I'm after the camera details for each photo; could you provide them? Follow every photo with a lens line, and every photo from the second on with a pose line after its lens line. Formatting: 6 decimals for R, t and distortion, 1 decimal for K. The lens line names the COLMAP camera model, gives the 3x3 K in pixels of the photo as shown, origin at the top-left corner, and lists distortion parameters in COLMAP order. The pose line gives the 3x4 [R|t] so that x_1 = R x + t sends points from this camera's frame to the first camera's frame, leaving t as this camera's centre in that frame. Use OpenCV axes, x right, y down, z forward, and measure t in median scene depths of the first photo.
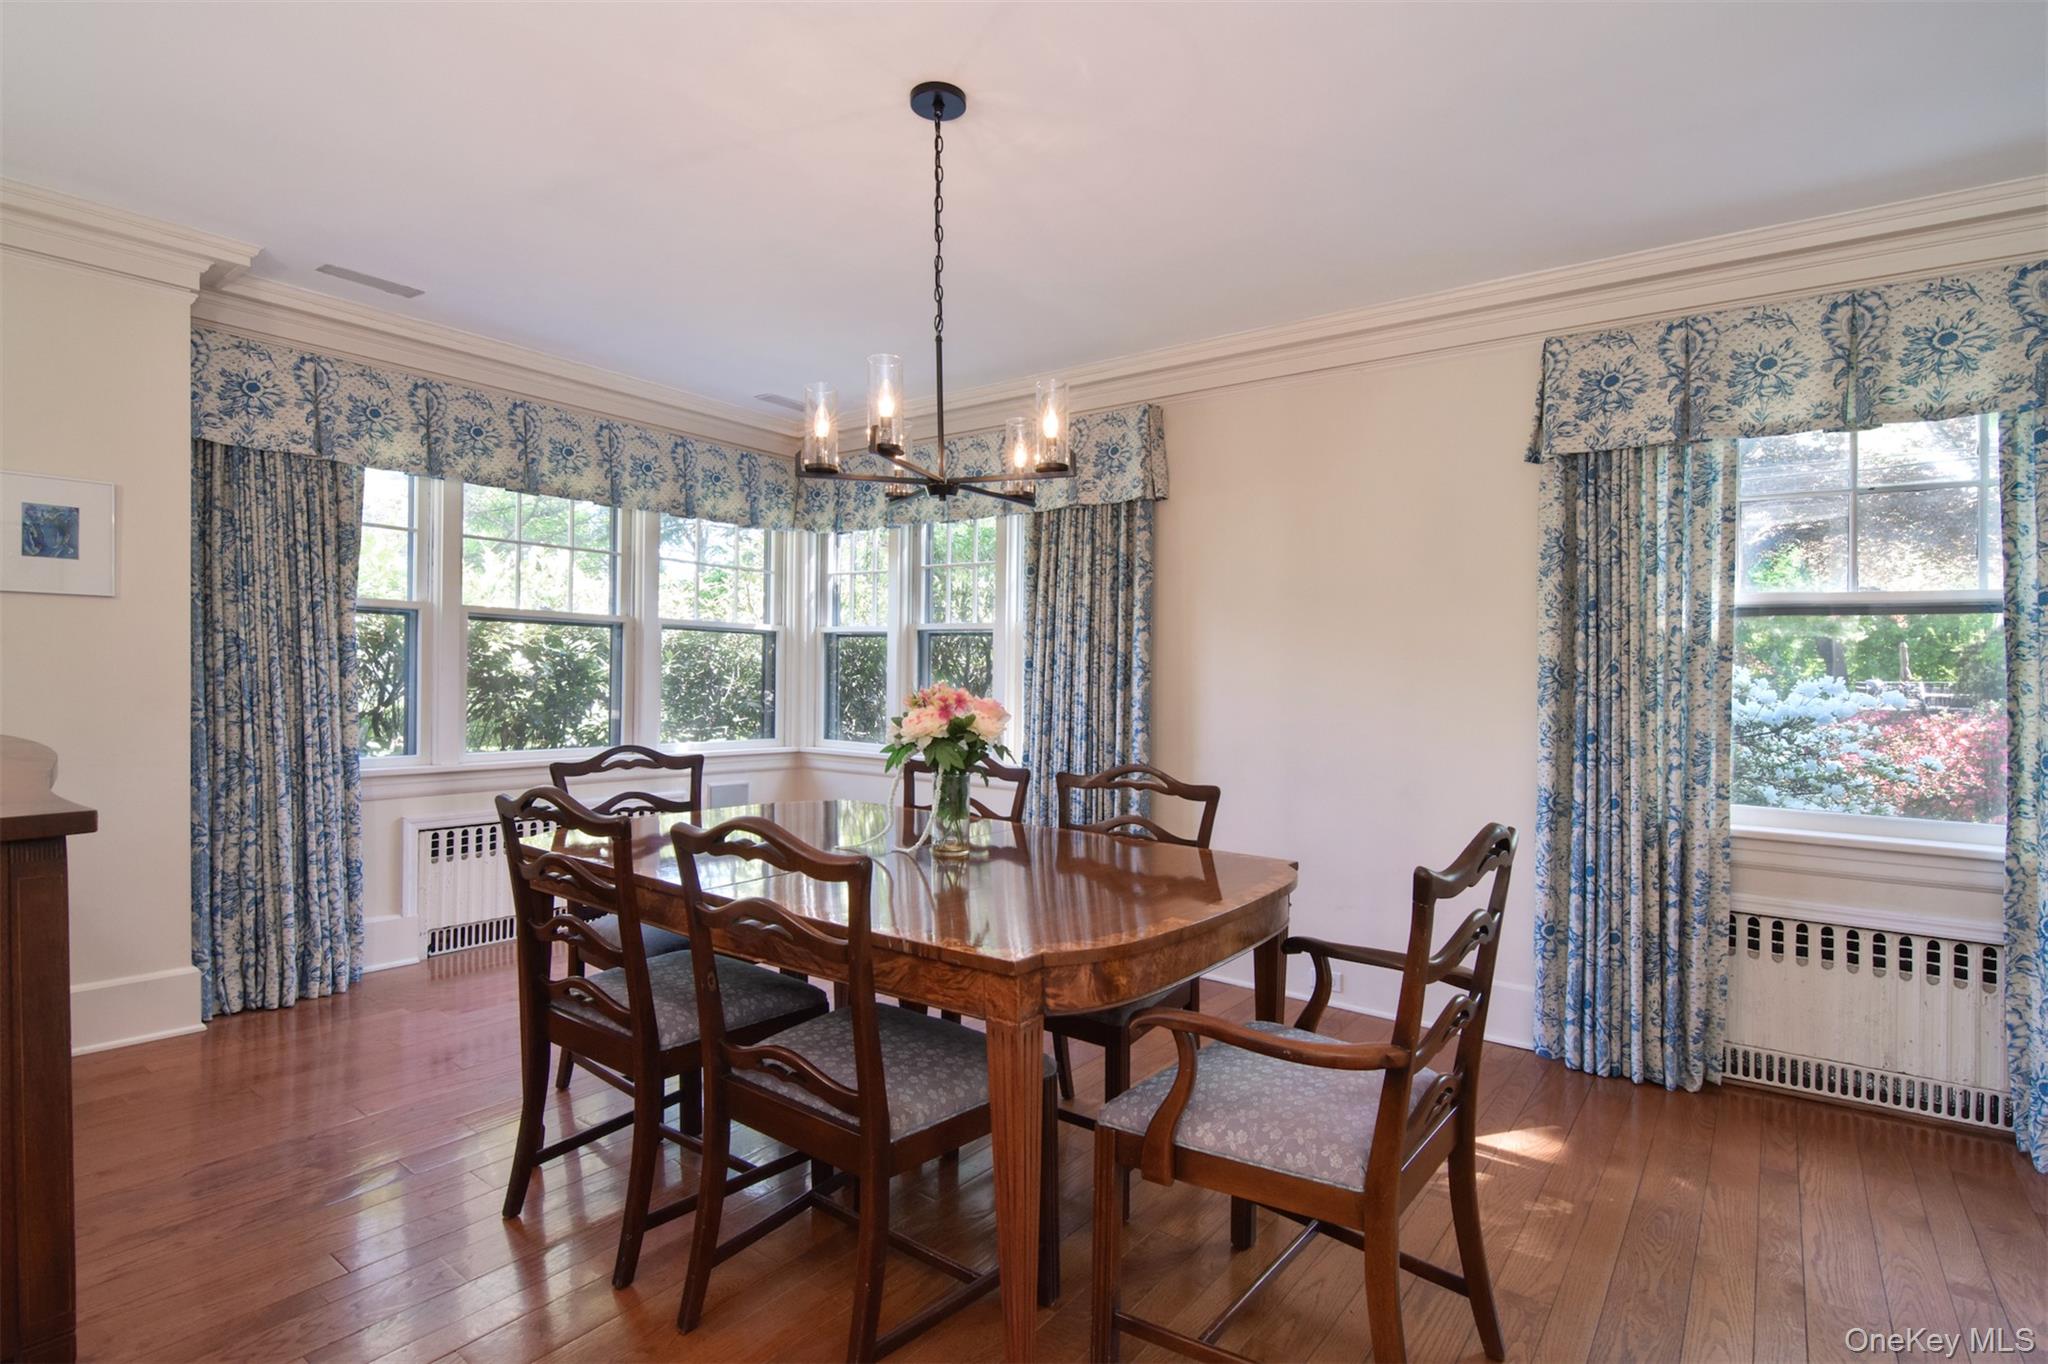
lens RADIAL K [[1017.6, 0, 1029.9], [0, 1017.6, 667.6], [0, 0, 1]] dist [-0.014408, -0.002544]
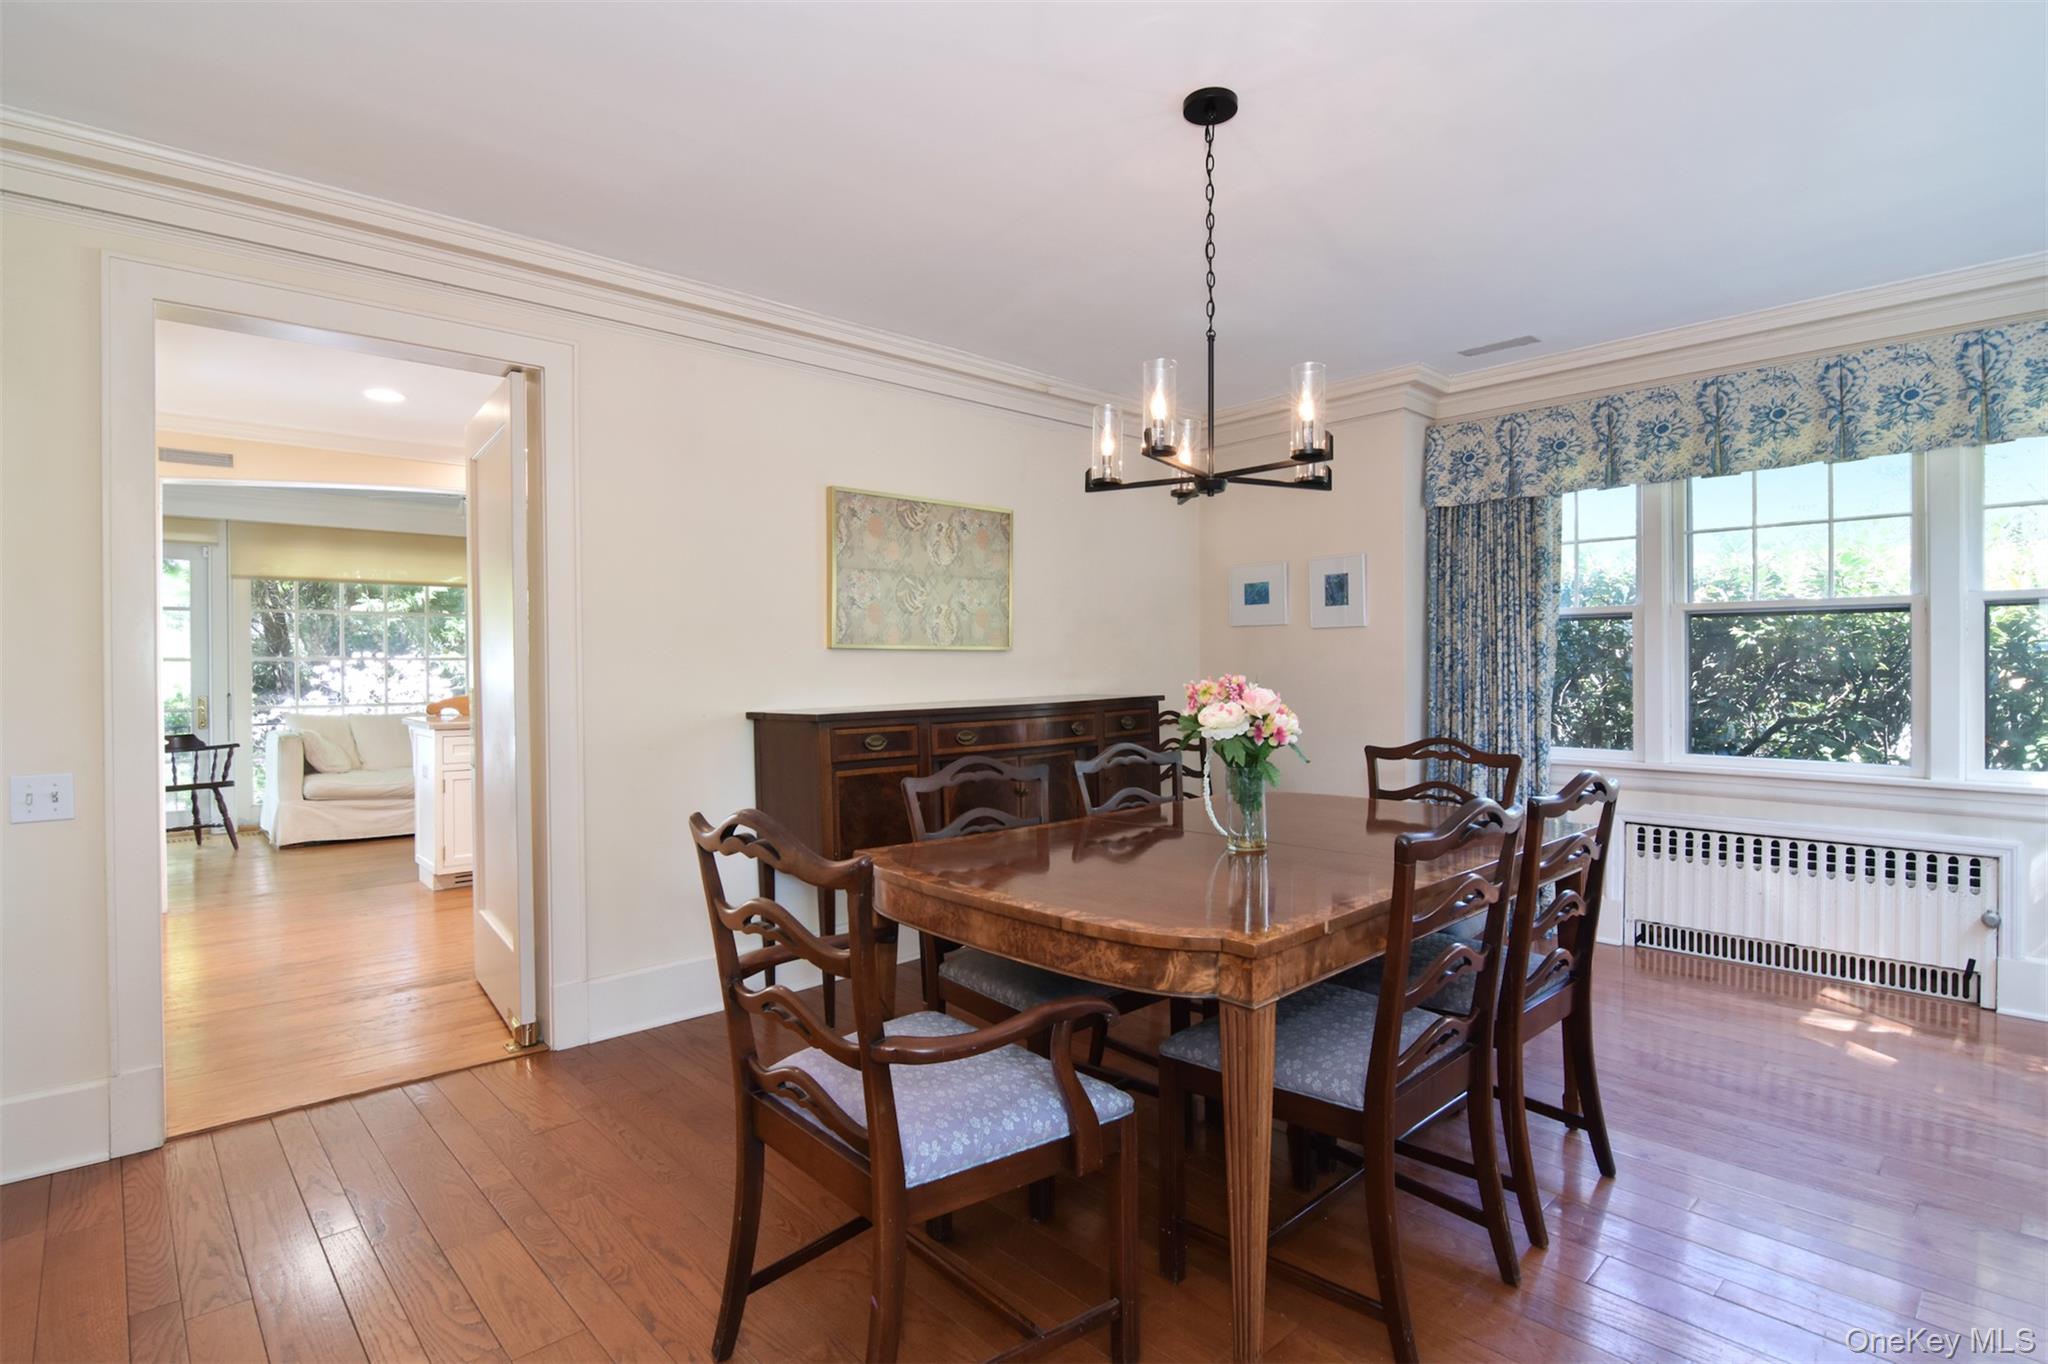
lens RADIAL K [[1017.6, 0, 1024.4], [0, 1017.6, 687.1], [0, 0, 1]] dist [-0.014408, -0.002544]
pose [[-0.163111, -0.007719, -0.986578, 0.593827], [0.005531, 0.999947, -0.008738, 0.028337], [0.986592, -0.006882, -0.163059, 0.606862]]
